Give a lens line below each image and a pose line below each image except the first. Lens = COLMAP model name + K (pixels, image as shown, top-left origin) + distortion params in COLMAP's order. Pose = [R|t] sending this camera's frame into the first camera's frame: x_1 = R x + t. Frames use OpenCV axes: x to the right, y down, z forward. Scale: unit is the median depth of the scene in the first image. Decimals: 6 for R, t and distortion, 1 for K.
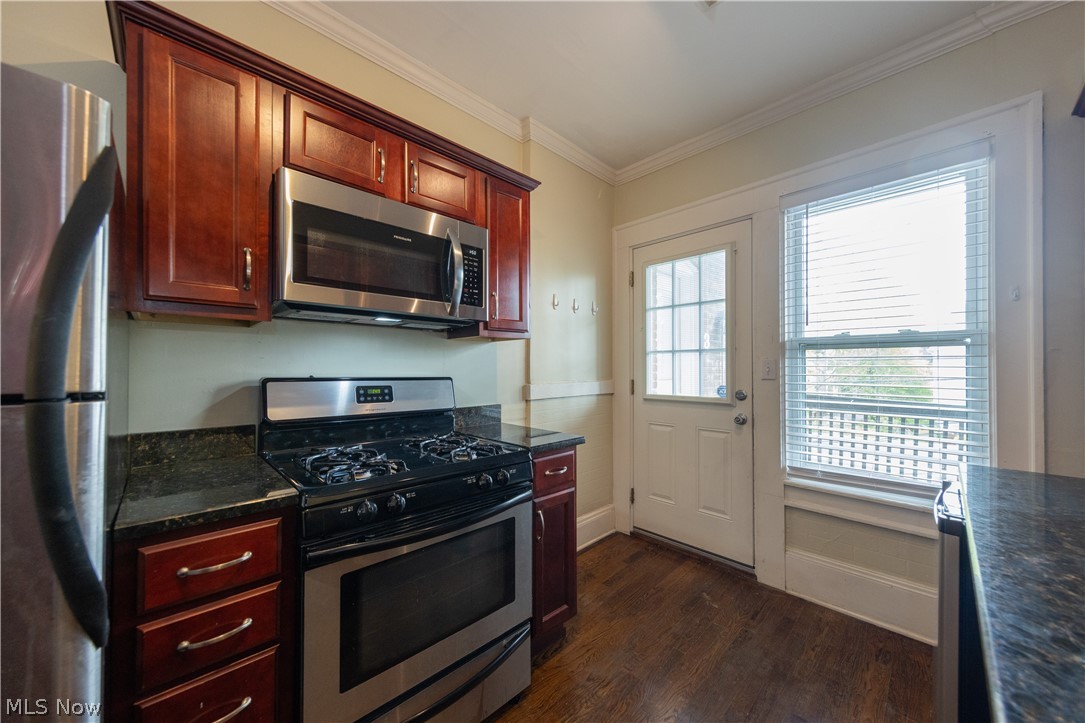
lens RADIAL K [[383.4, 0, 545.9], [0, 383.4, 366.1], [0, 0, 1]] dist [0.002635, -0.000053]
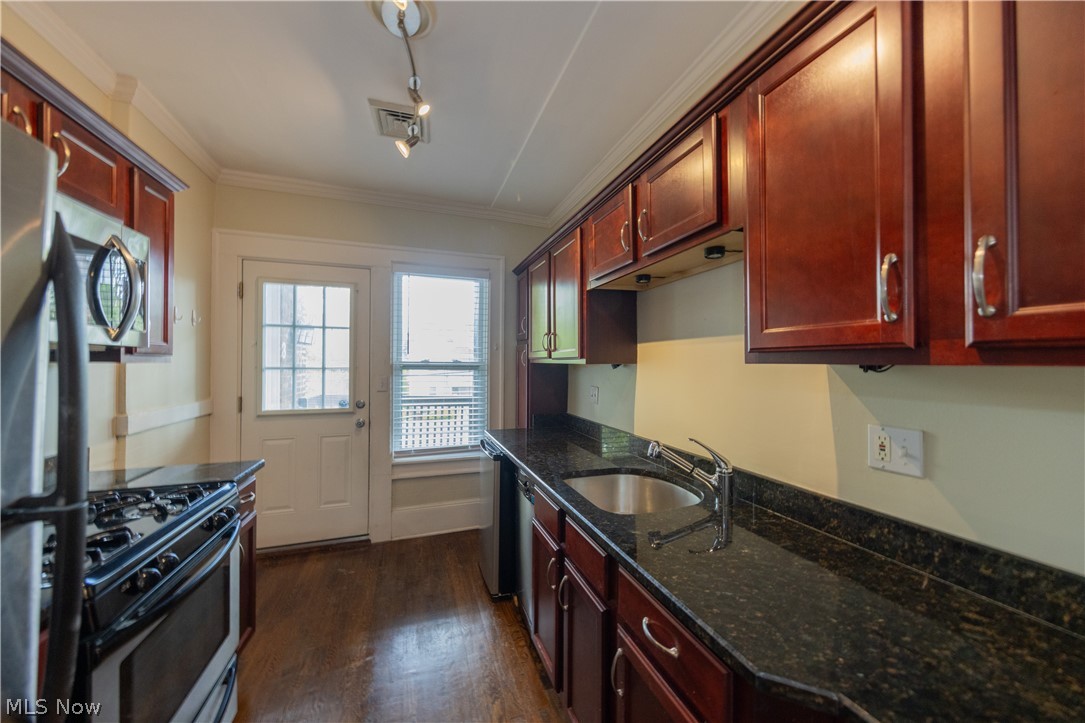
lens RADIAL K [[394.1, 0, 549.4], [0, 394.1, 364.5], [0, 0, 1]] dist [0.002194, -0.000217]
pose [[0.410106, 0.000452, 0.912038, -0.434346], [-0.006461, 0.999976, 0.002410, -0.064276], [-0.912015, -0.006881, 0.410099, -0.113757]]
